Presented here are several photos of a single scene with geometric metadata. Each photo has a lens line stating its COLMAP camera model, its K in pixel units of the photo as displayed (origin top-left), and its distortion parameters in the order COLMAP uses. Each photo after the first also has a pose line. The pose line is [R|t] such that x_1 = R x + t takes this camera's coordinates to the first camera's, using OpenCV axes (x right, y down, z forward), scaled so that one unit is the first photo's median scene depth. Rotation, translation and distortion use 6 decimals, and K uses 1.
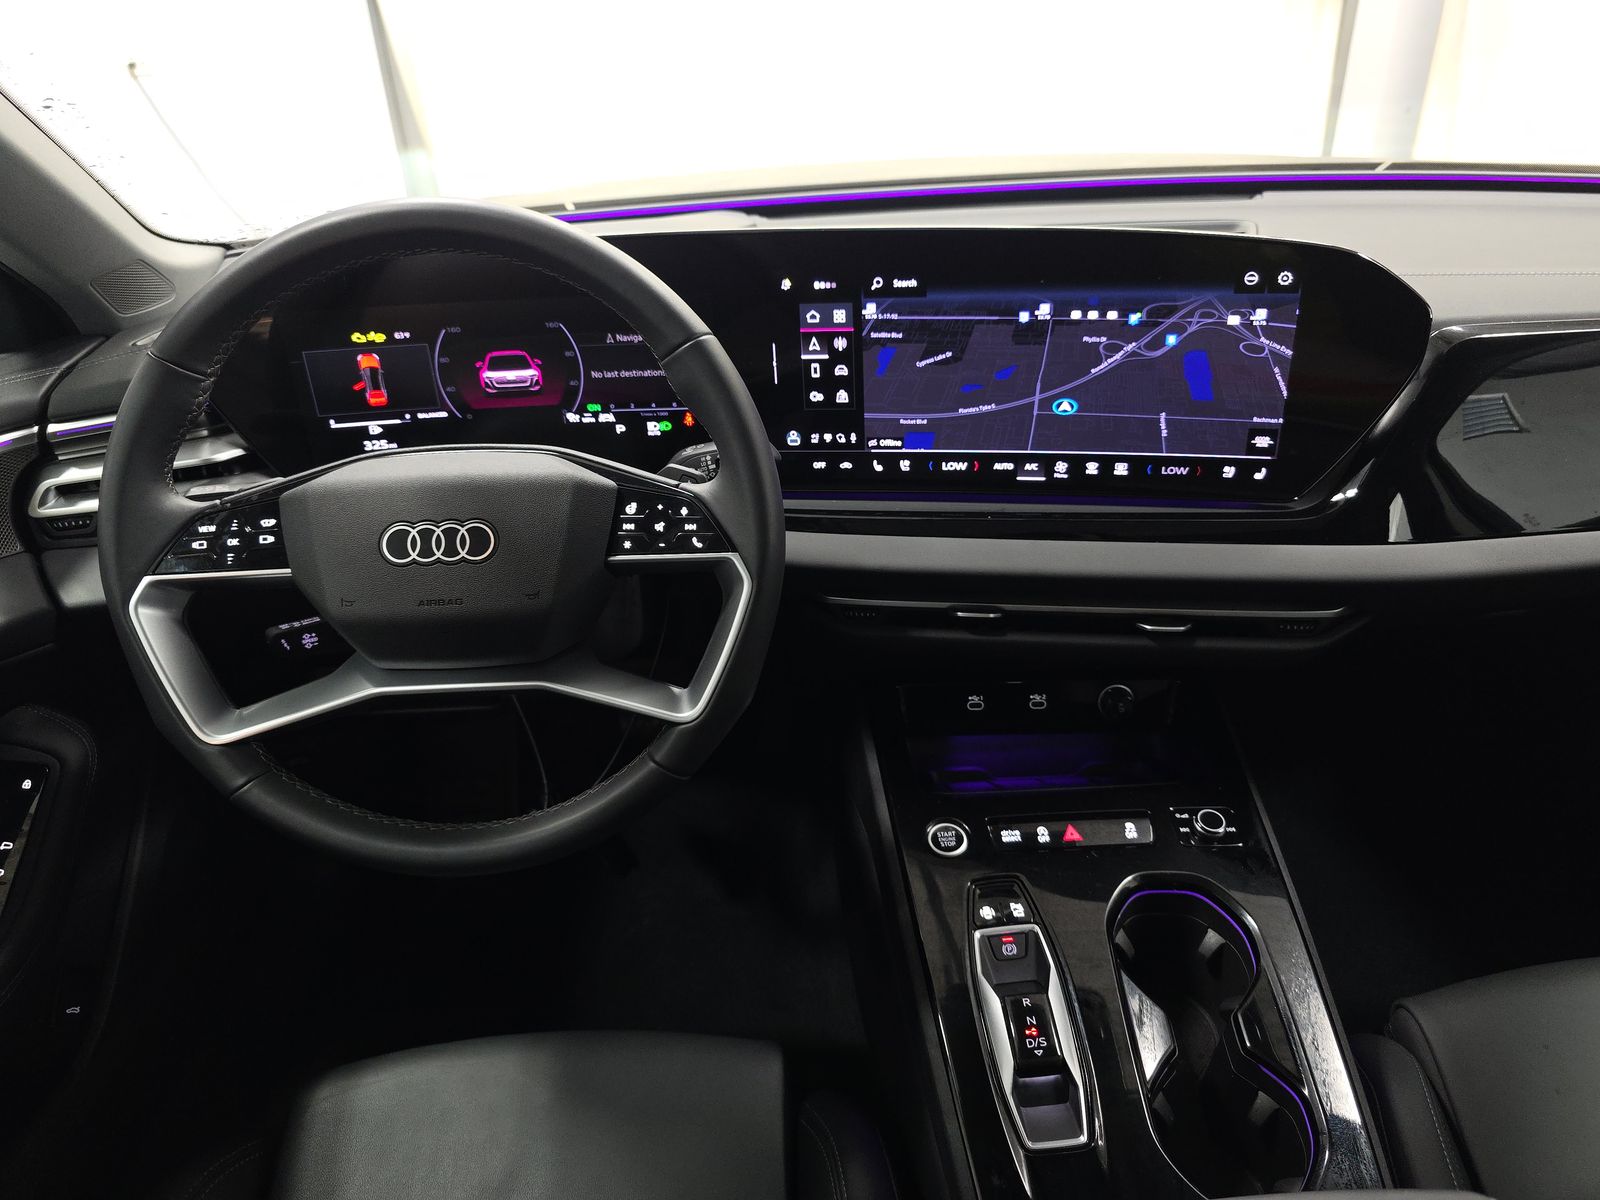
lens RADIAL K [[1095.7, 0, 814.0], [0, 1095.7, 585.5], [0, 0, 1]] dist [0.026744, -0.023339]
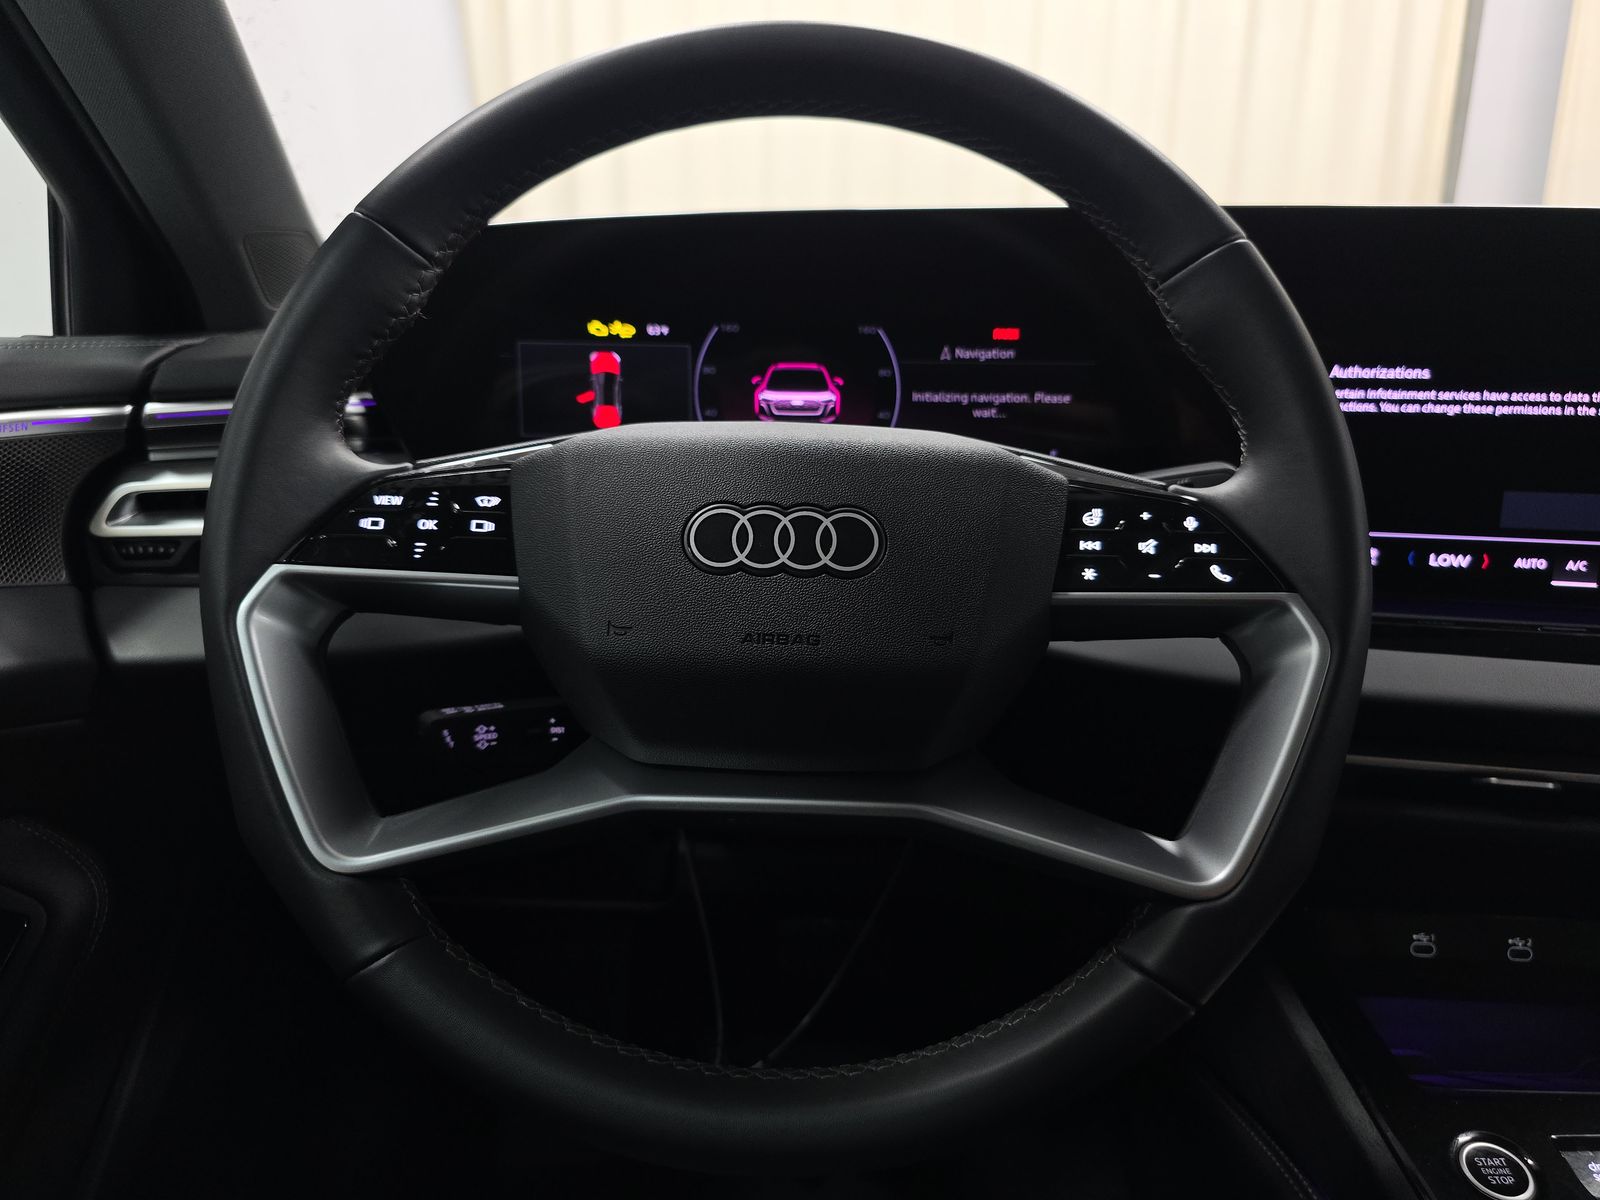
lens RADIAL K [[1095.7, 0, 814.0], [0, 1095.7, 585.5], [0, 0, 1]] dist [0.026744, -0.023339]
pose [[0.997414, 0.065222, -0.030180, -0.291483], [-0.070578, 0.968127, -0.240308, 0.116354], [0.013545, 0.241817, 0.970227, 0.424663]]
